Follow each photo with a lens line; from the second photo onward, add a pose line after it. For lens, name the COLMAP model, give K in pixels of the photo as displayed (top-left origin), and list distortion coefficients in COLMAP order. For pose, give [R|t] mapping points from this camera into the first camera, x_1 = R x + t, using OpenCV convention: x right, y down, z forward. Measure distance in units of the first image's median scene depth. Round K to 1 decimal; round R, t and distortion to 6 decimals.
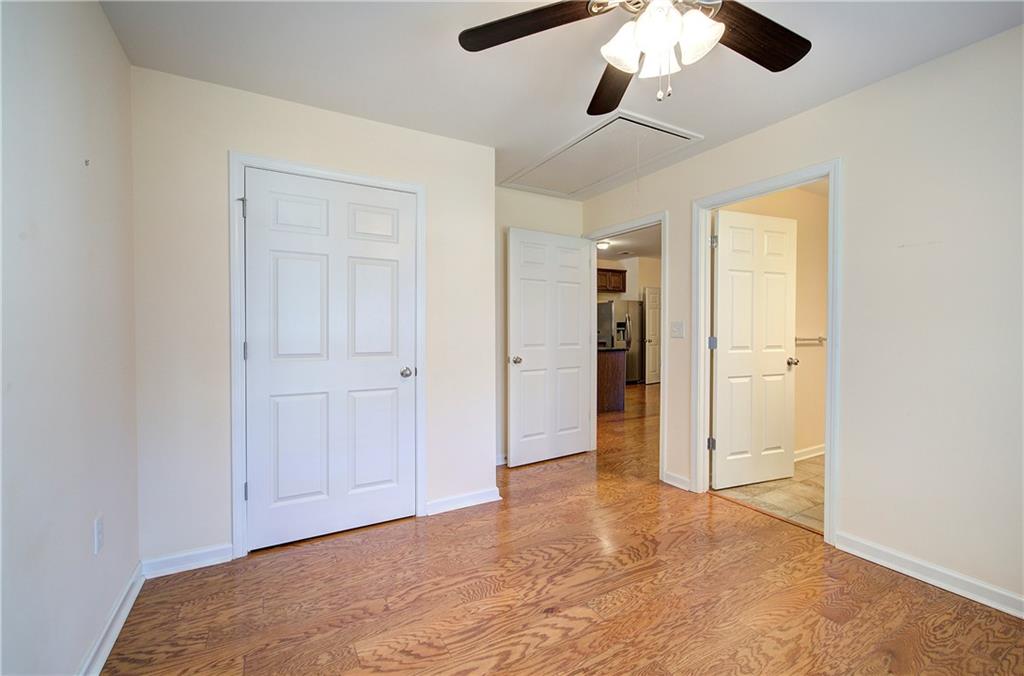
lens RADIAL K [[434.9, 0, 510.1], [0, 434.9, 334.3], [0, 0, 1]] dist [-0.000564, 0.000103]
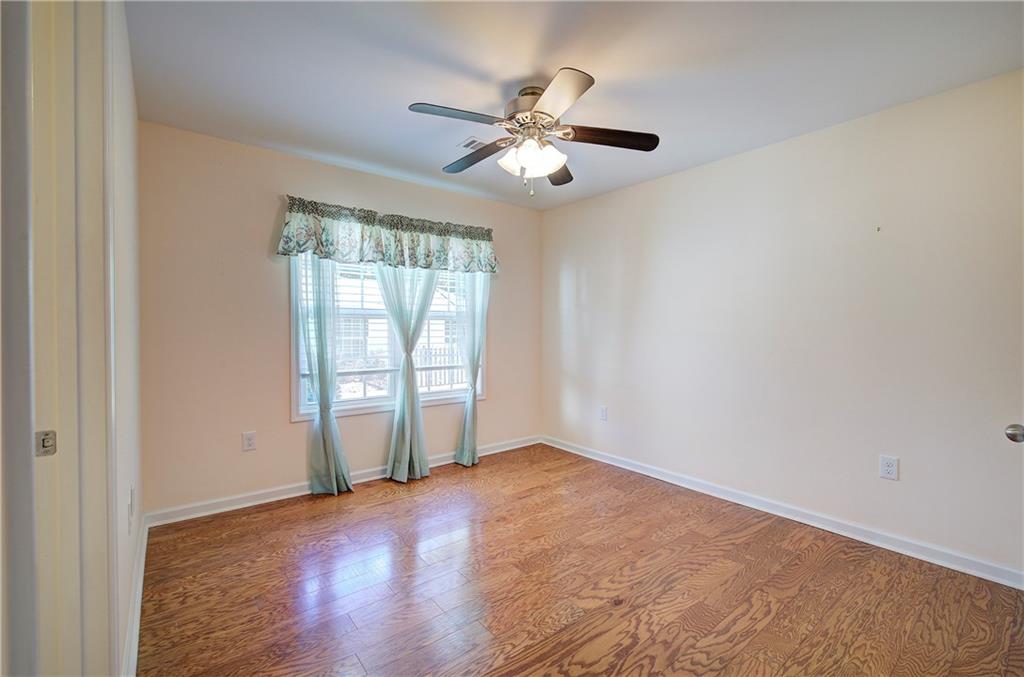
lens RADIAL K [[434.9, 0, 512.8], [0, 434.9, 334.7], [0, 0, 1]] dist [-0.000564, 0.000103]
pose [[-0.987222, -0.000702, -0.159350, 0.496382], [-0.004987, 0.999636, 0.026498, -0.030141], [0.159274, 0.026954, -0.986866, 1.933162]]
